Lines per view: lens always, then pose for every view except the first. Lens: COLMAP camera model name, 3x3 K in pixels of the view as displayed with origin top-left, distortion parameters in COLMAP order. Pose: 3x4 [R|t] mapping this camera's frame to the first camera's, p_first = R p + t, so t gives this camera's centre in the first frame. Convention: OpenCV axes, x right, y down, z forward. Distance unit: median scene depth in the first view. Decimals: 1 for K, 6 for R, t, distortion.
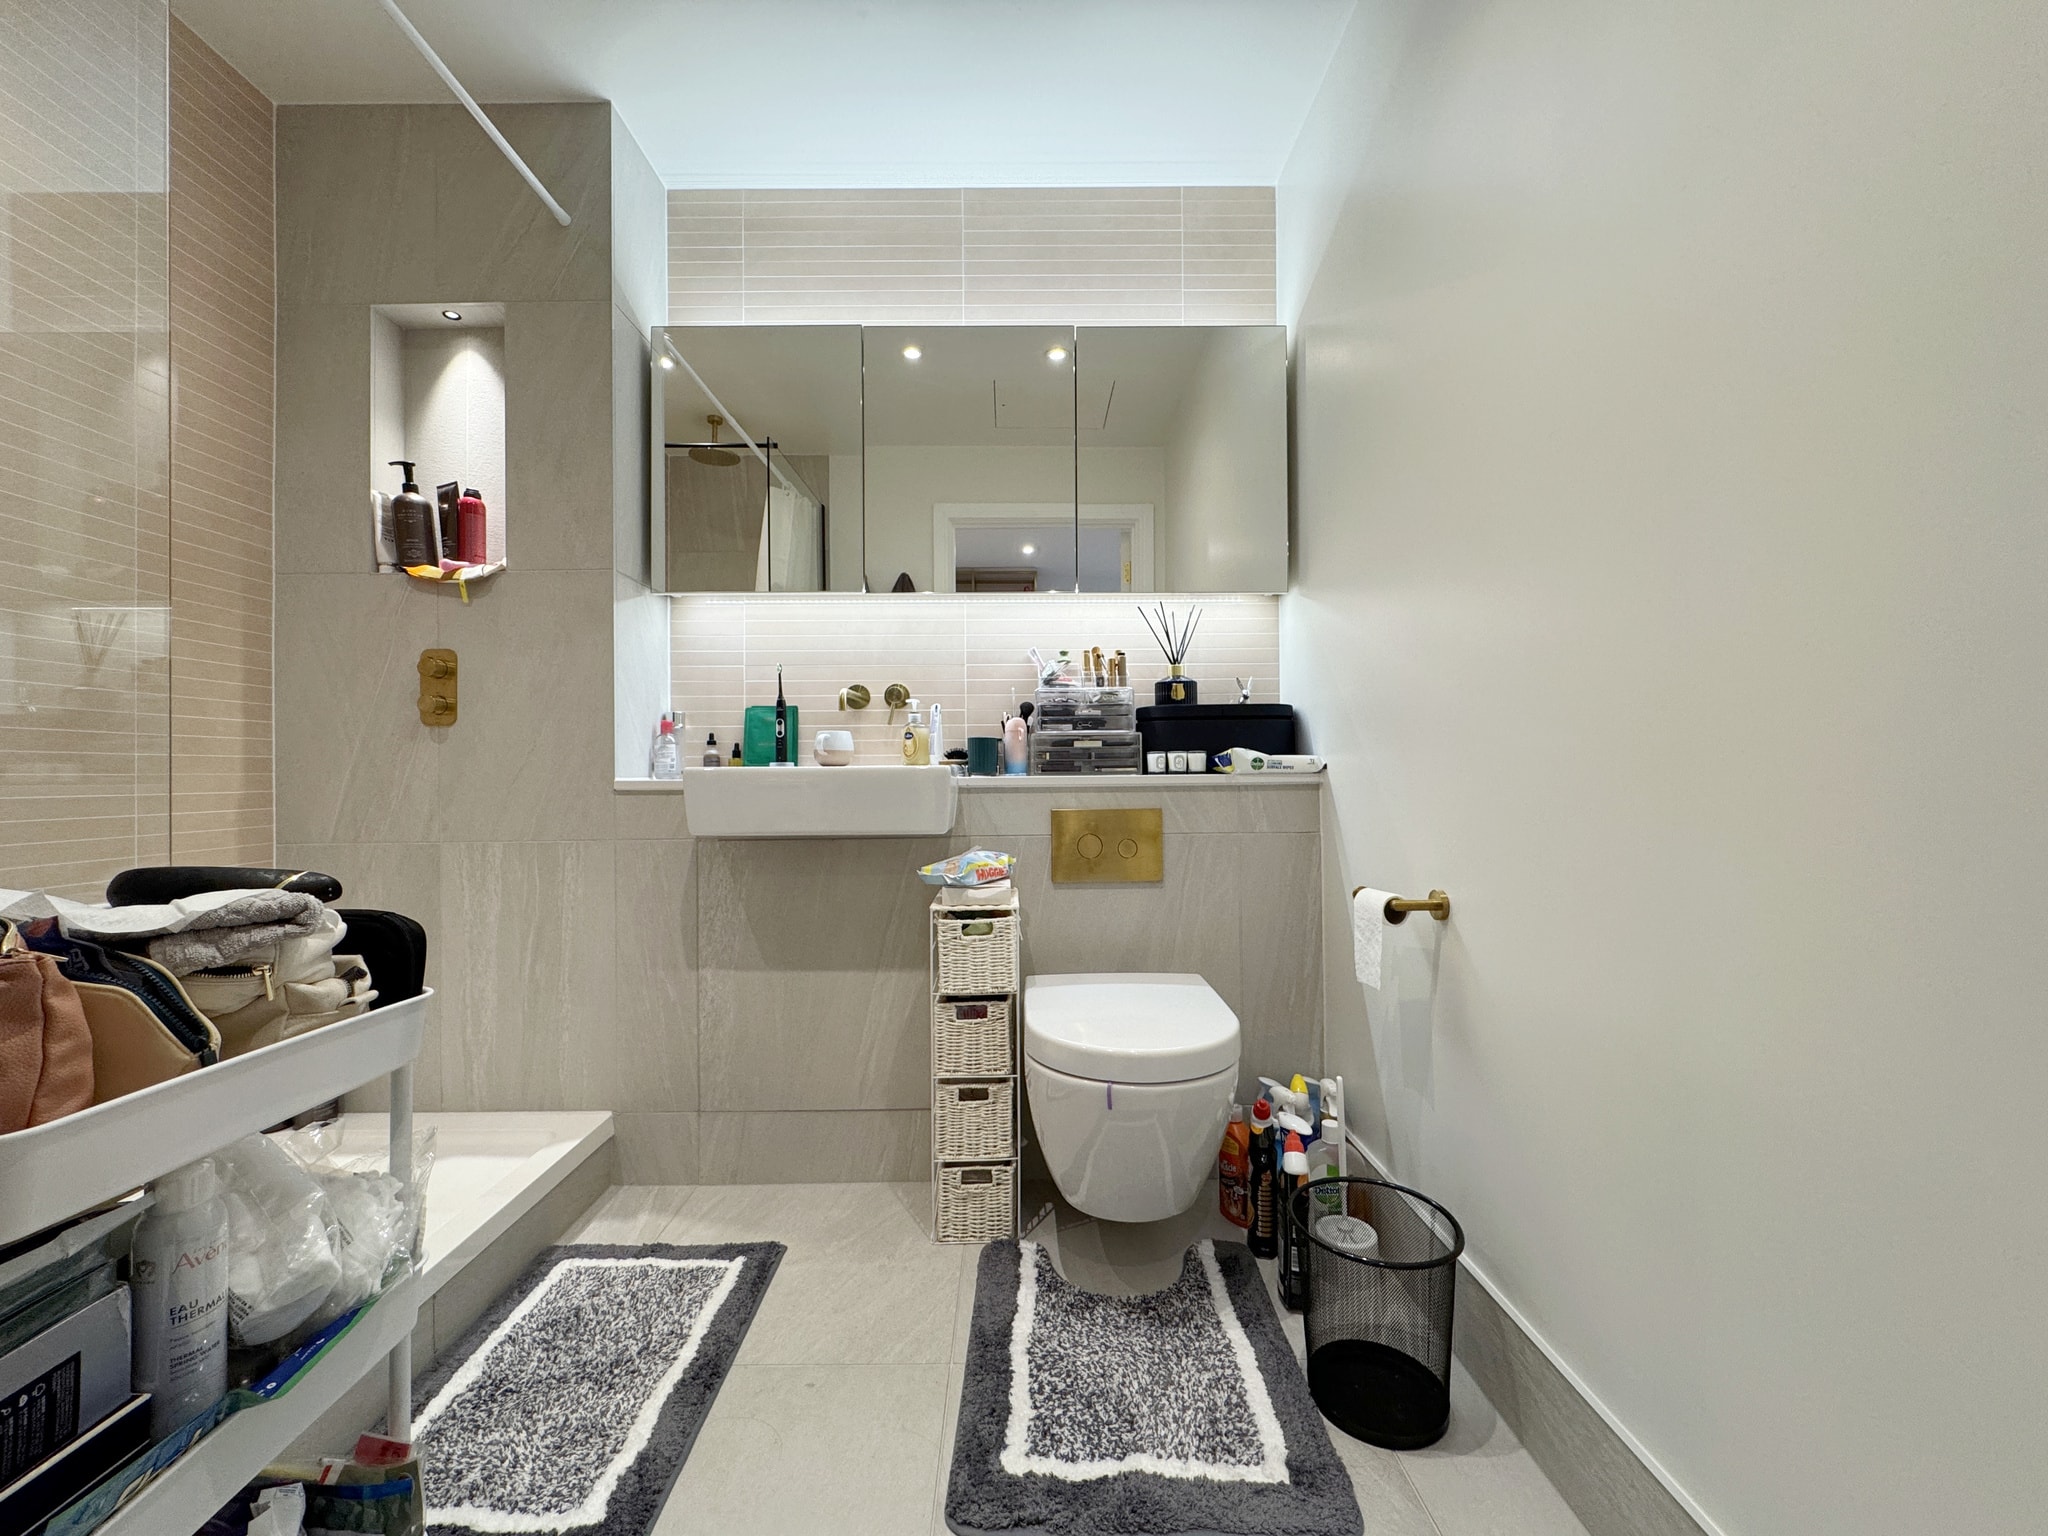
lens RADIAL K [[815.8, 0, 1024.4], [0, 815.8, 769.8], [0, 0, 1]] dist [-0.003773, 0.000856]
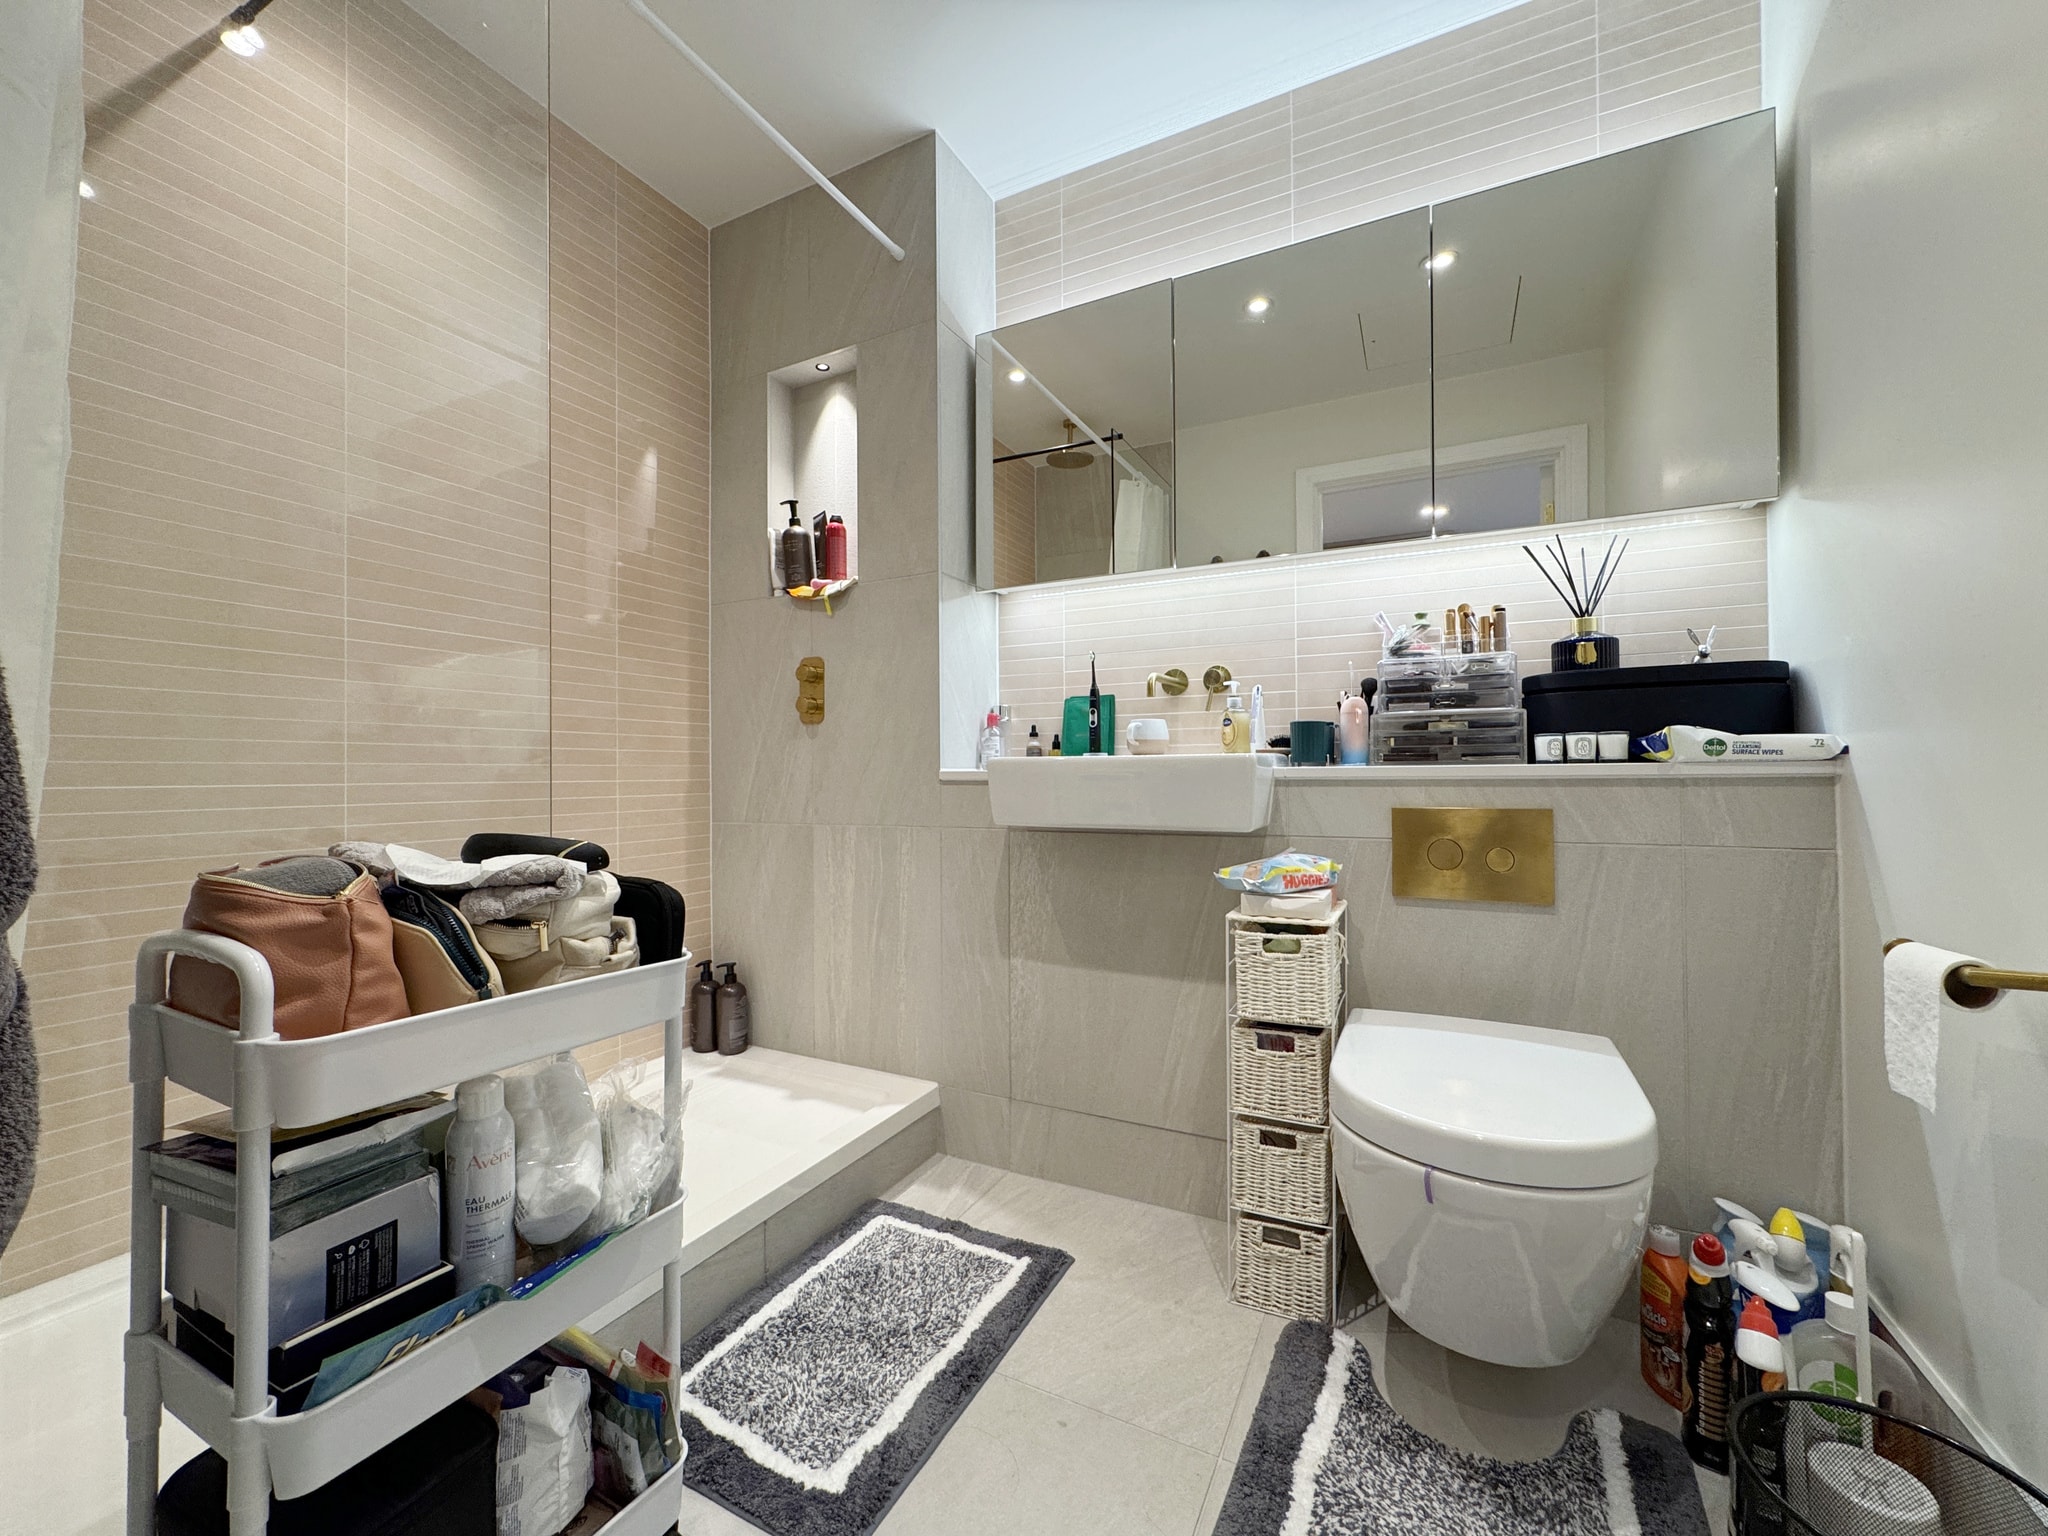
lens RADIAL K [[815.8, 0, 1026.8], [0, 815.8, 769.1], [0, 0, 1]] dist [-0.003773, 0.000856]
pose [[0.886535, -0.000967, -0.462661, 0.092641], [0.002023, 0.999996, 0.001786, 0.009530], [0.462657, -0.002520, 0.886534, 0.120077]]
